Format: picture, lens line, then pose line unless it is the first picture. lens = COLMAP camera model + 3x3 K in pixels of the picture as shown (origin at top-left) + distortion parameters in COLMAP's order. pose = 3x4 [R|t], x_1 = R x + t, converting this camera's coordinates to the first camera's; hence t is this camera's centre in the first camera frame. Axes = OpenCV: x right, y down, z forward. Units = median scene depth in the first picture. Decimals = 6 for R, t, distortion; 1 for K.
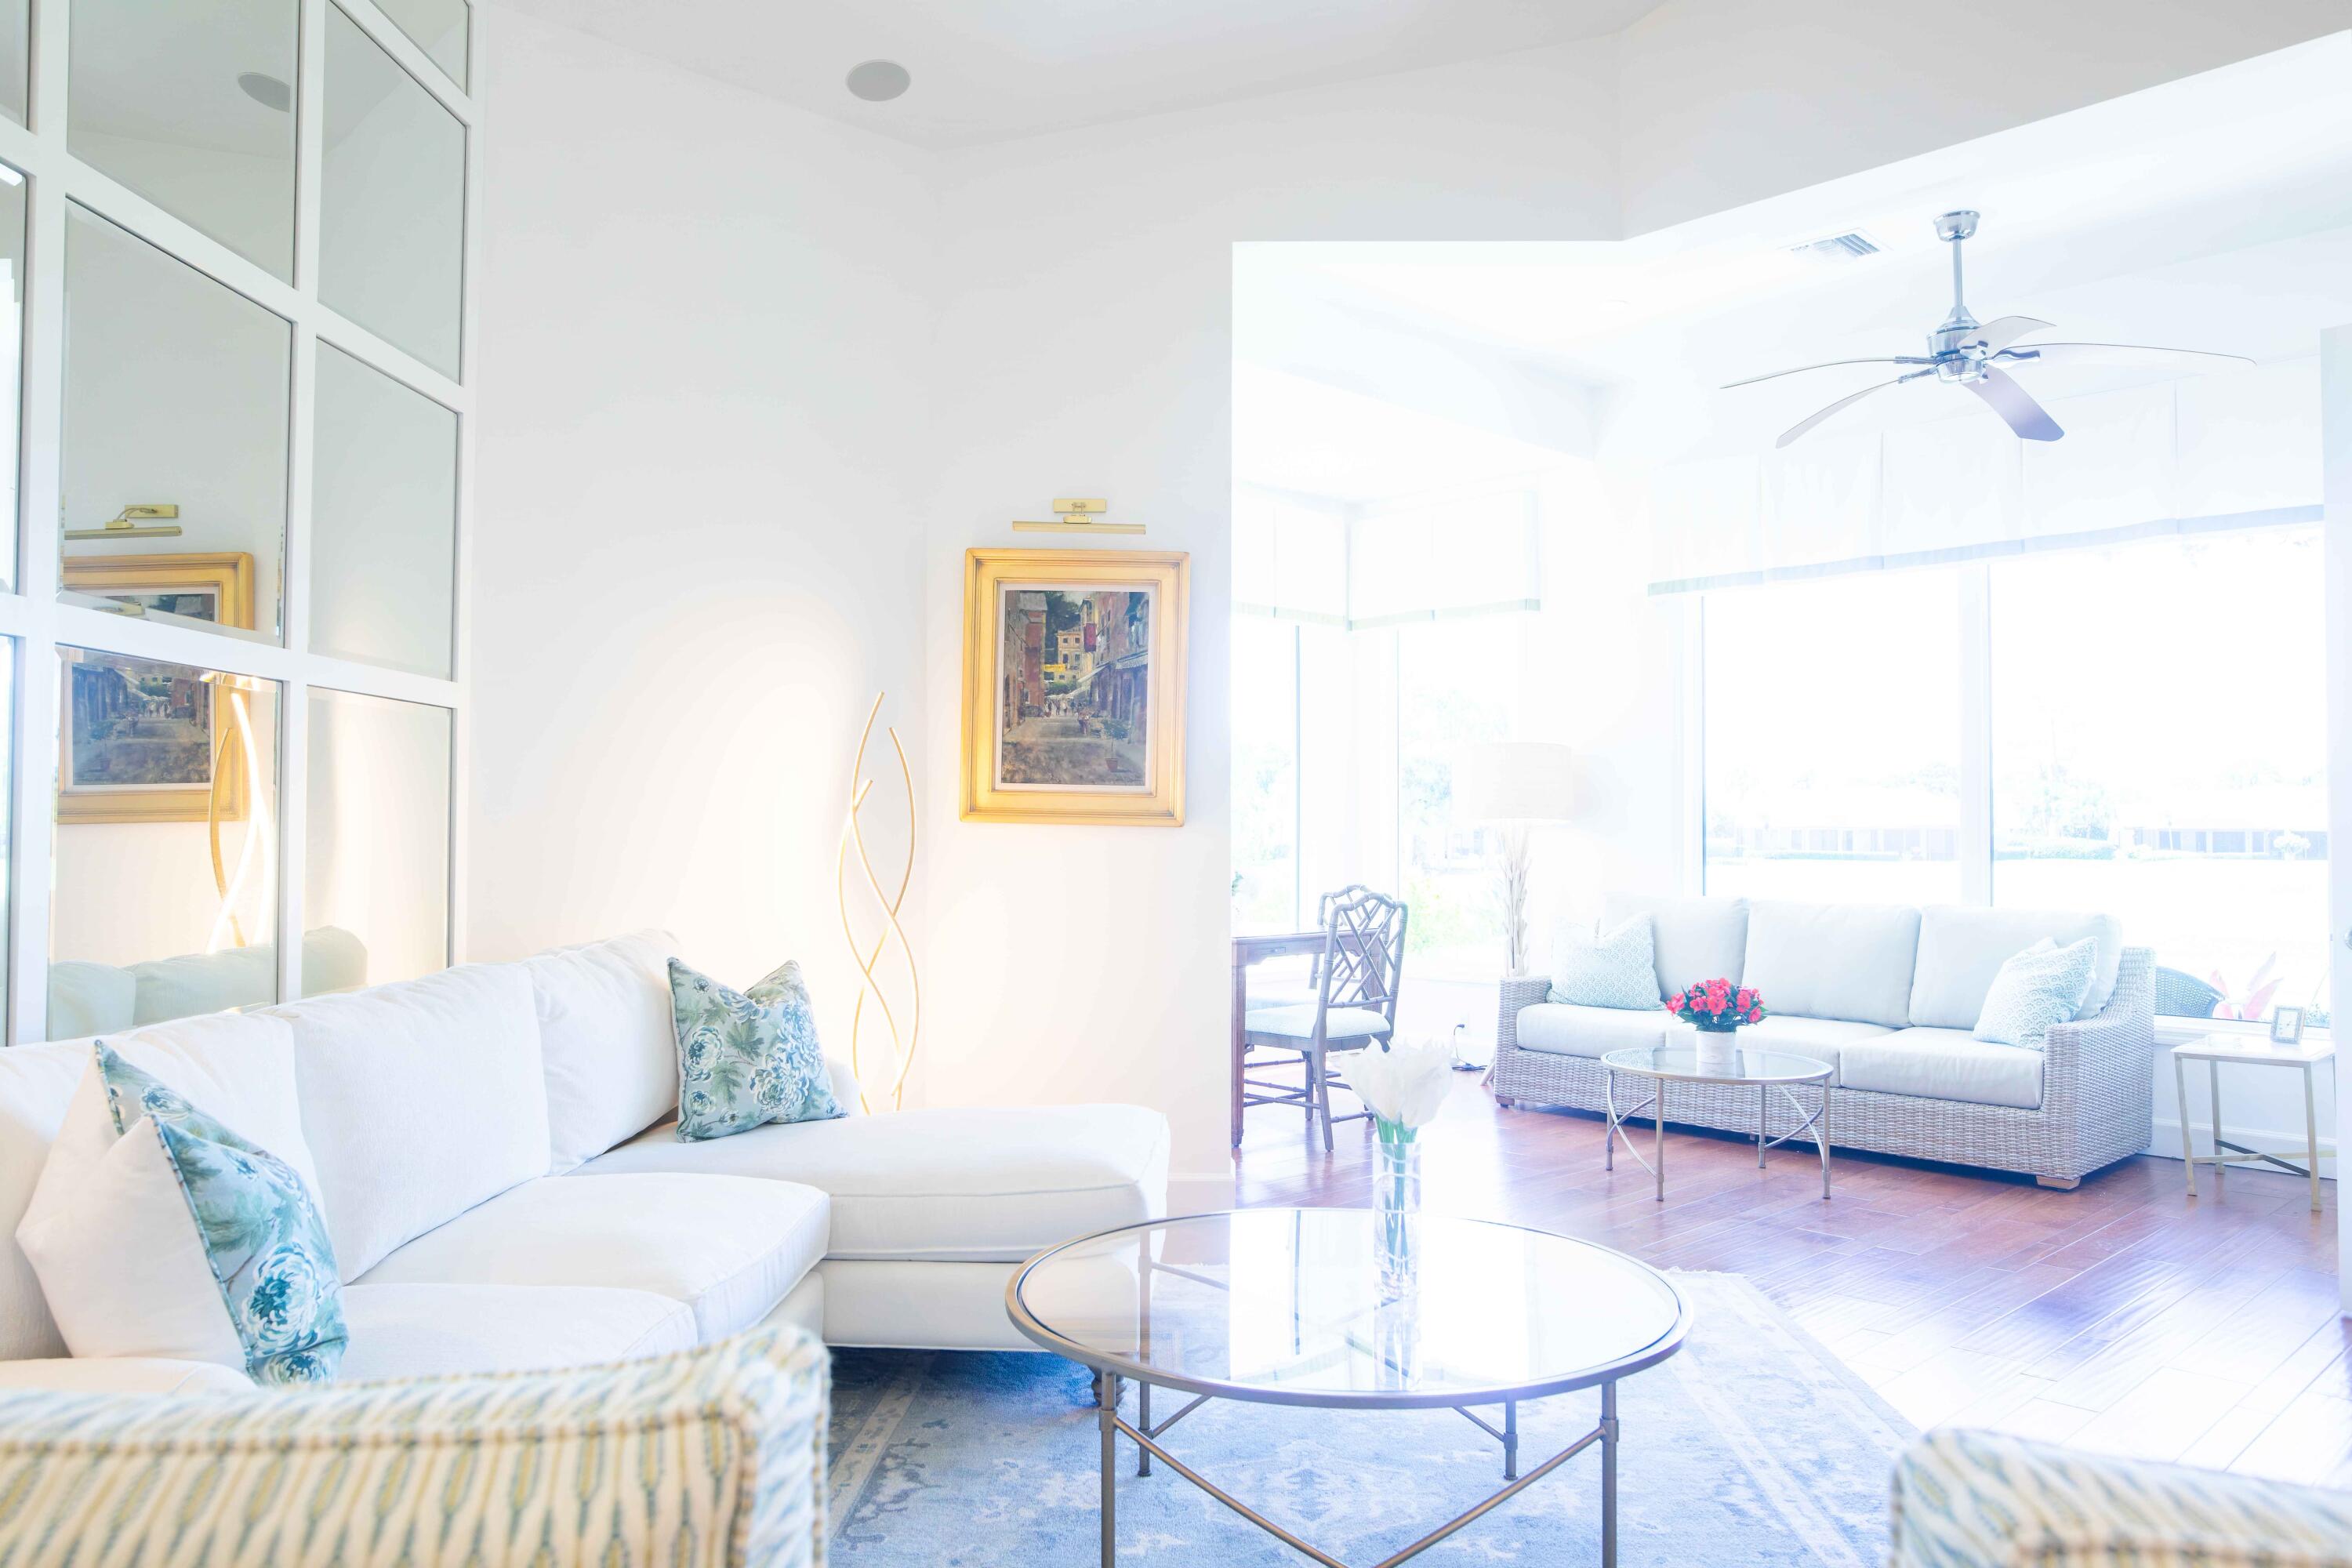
lens RADIAL K [[1634.4, 0, 1154.7], [0, 1634.4, 781.8], [0, 0, 1]] dist [-0.011102, 0.005041]
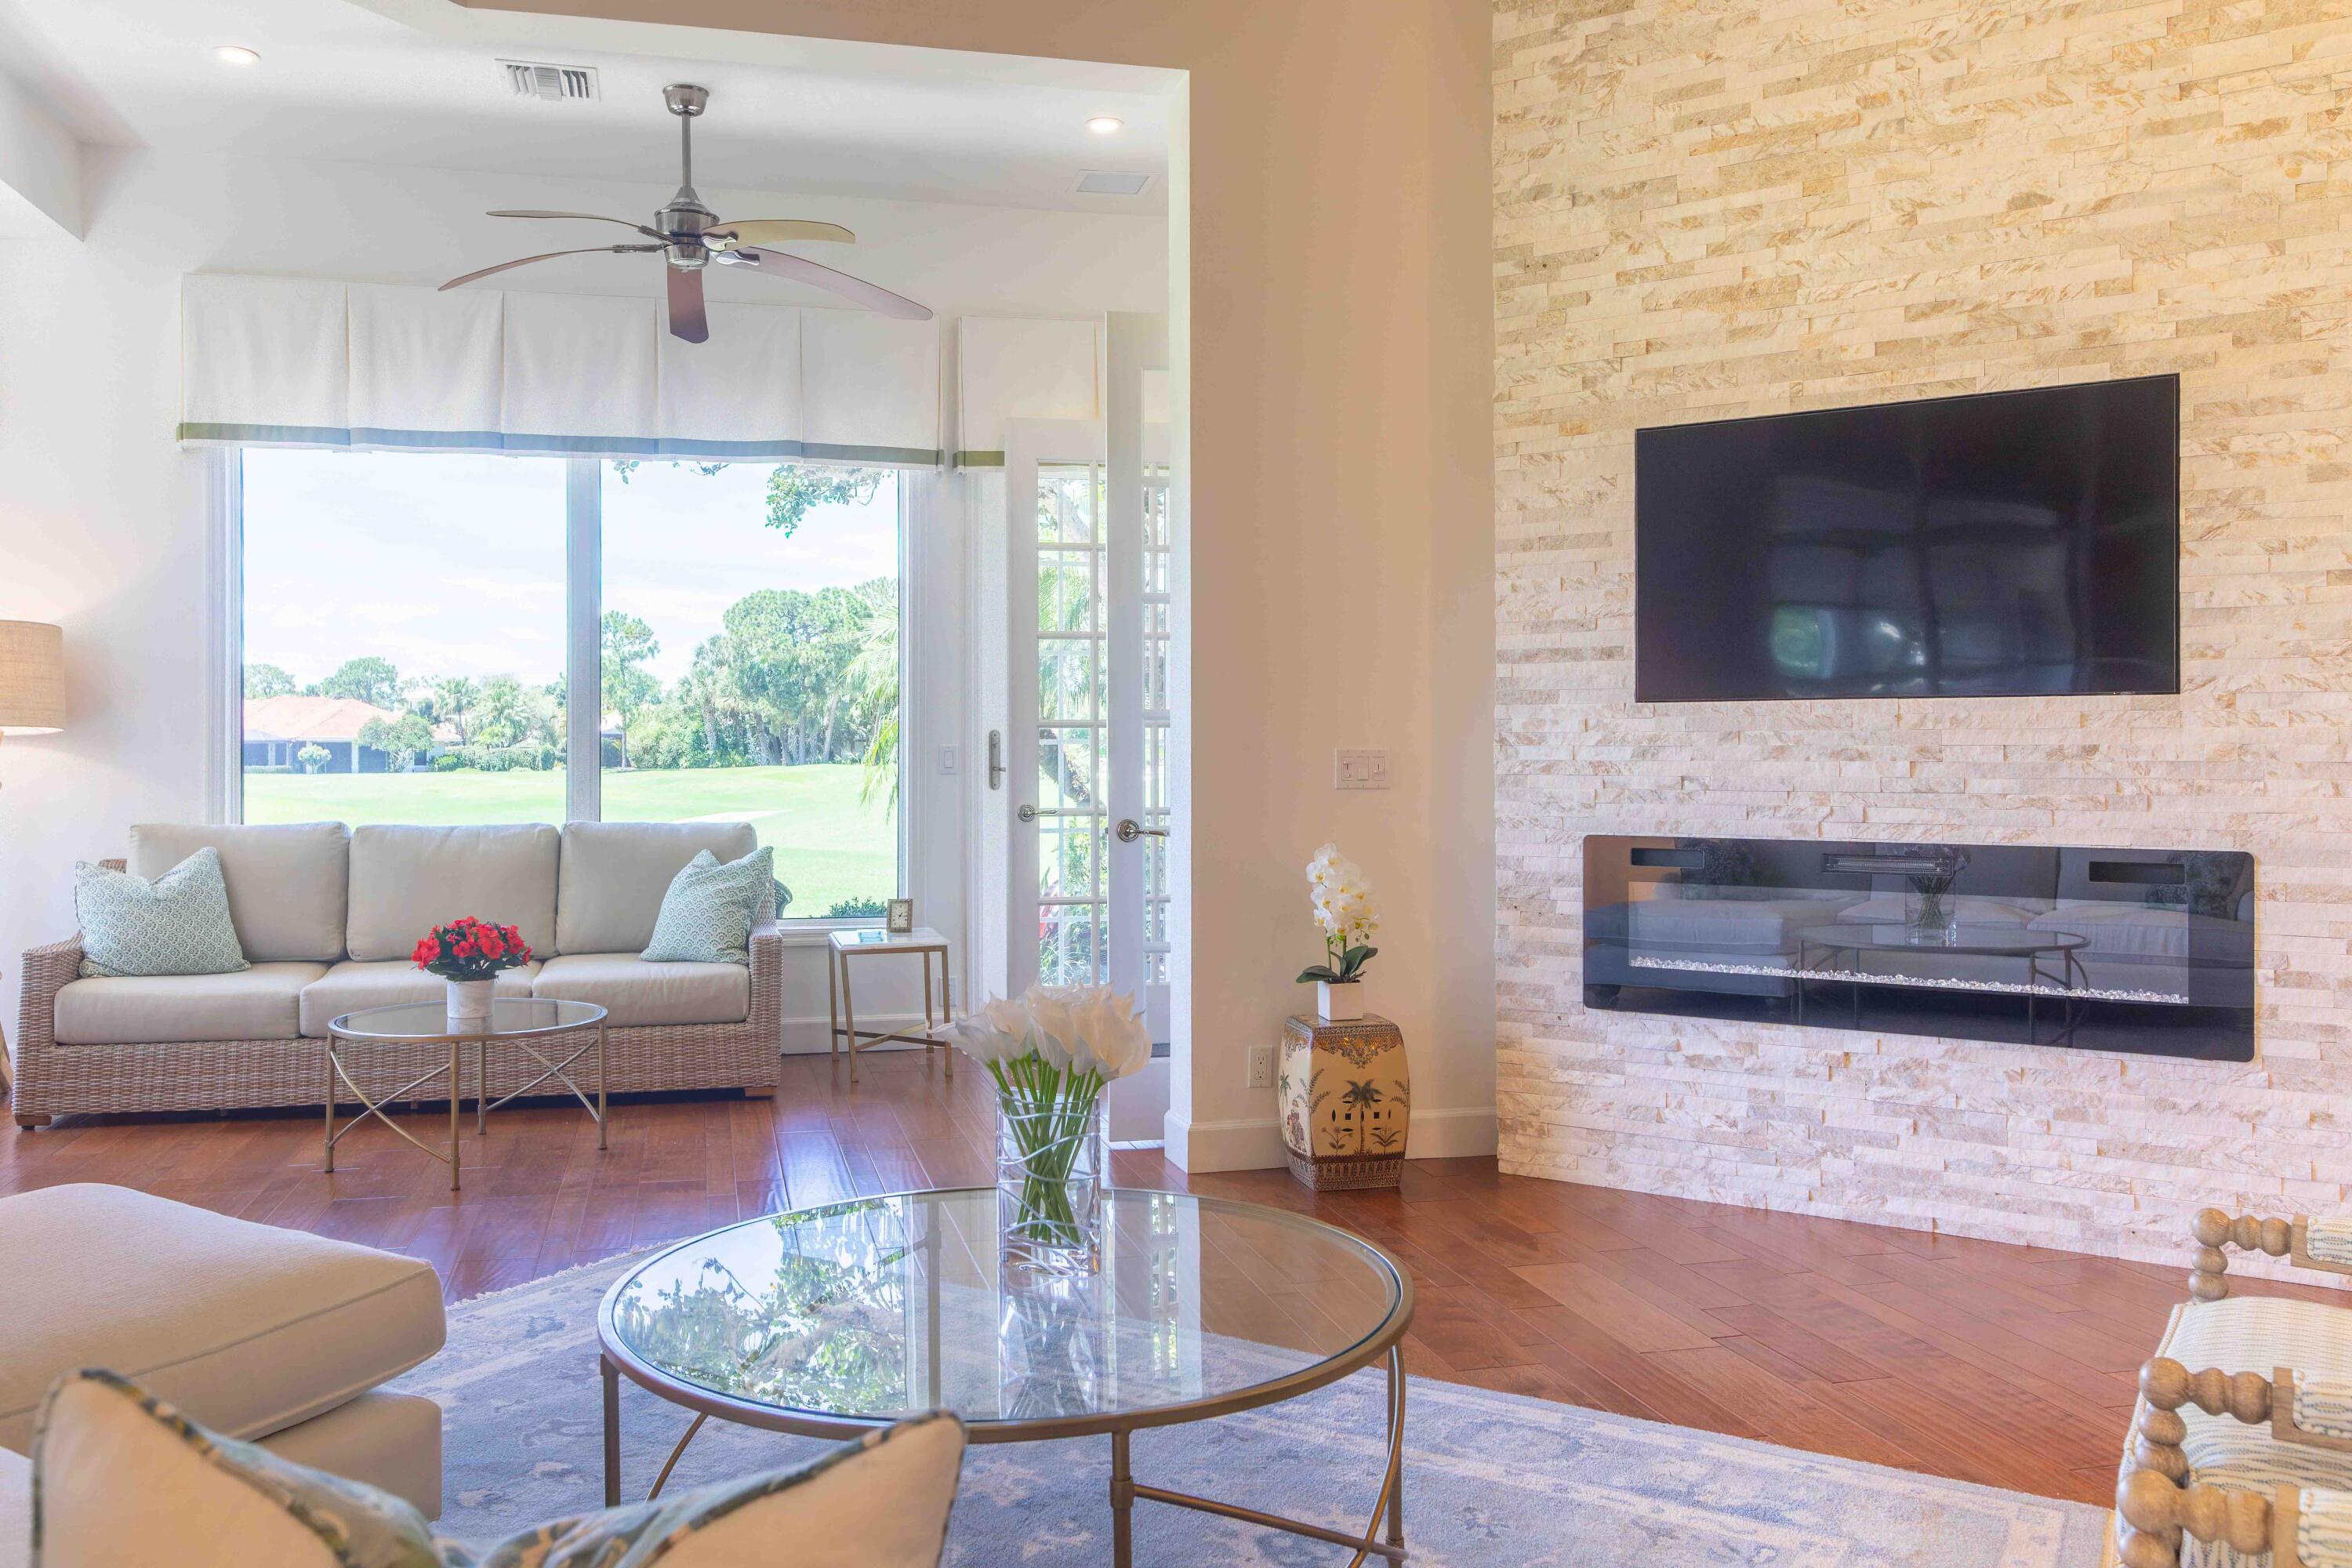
lens RADIAL K [[1874.1, 0, 1139.1], [0, 1874.1, 757.2], [0, 0, 1]] dist [0.010669, -0.021998]
pose [[0.495167, -0.009289, 0.868748, -0.352593], [-0.023338, 0.999440, 0.023989, 0.007068], [-0.868484, -0.032153, 0.494673, 0.243744]]
